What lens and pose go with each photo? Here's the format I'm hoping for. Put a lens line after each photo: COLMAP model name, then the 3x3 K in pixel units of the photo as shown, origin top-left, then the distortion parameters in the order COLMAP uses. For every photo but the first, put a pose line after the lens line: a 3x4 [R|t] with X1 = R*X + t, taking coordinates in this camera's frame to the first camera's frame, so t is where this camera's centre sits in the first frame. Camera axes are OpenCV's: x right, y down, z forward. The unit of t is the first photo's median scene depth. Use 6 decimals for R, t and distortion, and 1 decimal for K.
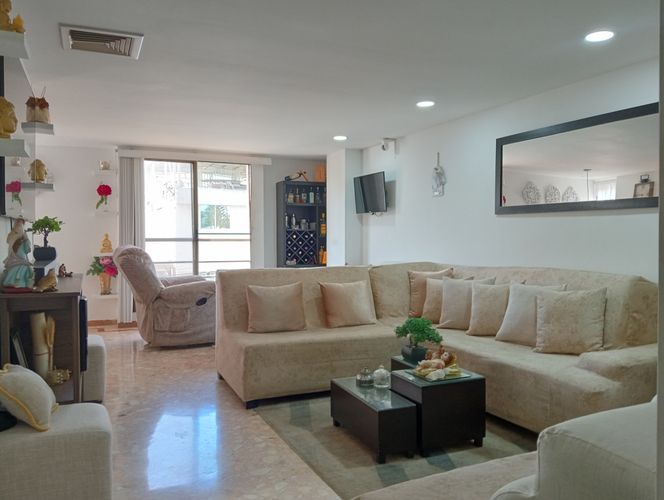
lens RADIAL K [[538.2, 0, 334.0], [0, 538.2, 248.7], [0, 0, 1]] dist [0.086772, -0.172901]
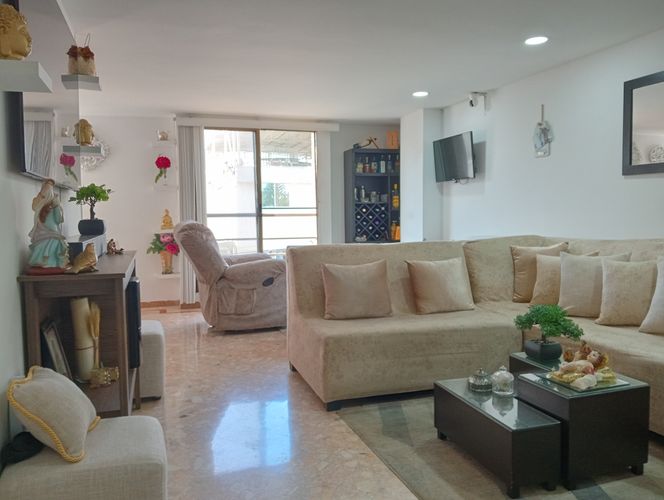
lens RADIAL K [[538.2, 0, 334.0], [0, 538.2, 248.7], [0, 0, 1]] dist [0.086772, -0.172901]
pose [[0.994391, -0.006743, -0.105548, -0.050246], [0.011003, 0.999146, 0.039830, 0.009894], [0.105189, -0.040768, 0.993616, 0.149120]]
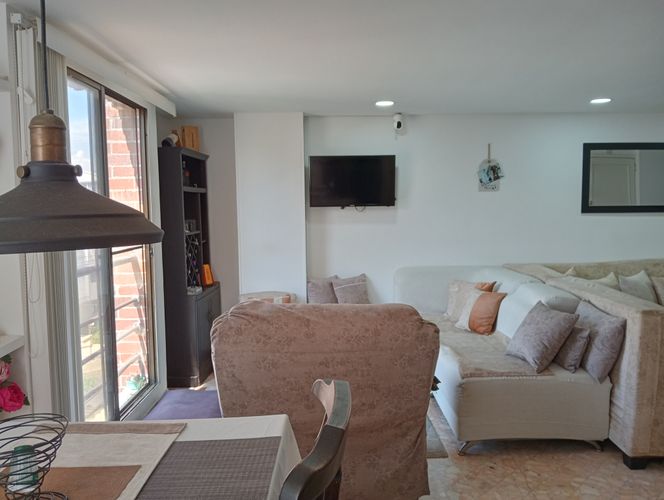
lens RADIAL K [[538.2, 0, 334.0], [0, 538.2, 248.7], [0, 0, 1]] dist [0.086772, -0.172901]
pose [[0.407627, -0.078480, 0.909770, -0.946317], [0.039103, 0.996886, 0.068474, -0.091031], [-0.912311, 0.007663, 0.409427, 1.067037]]
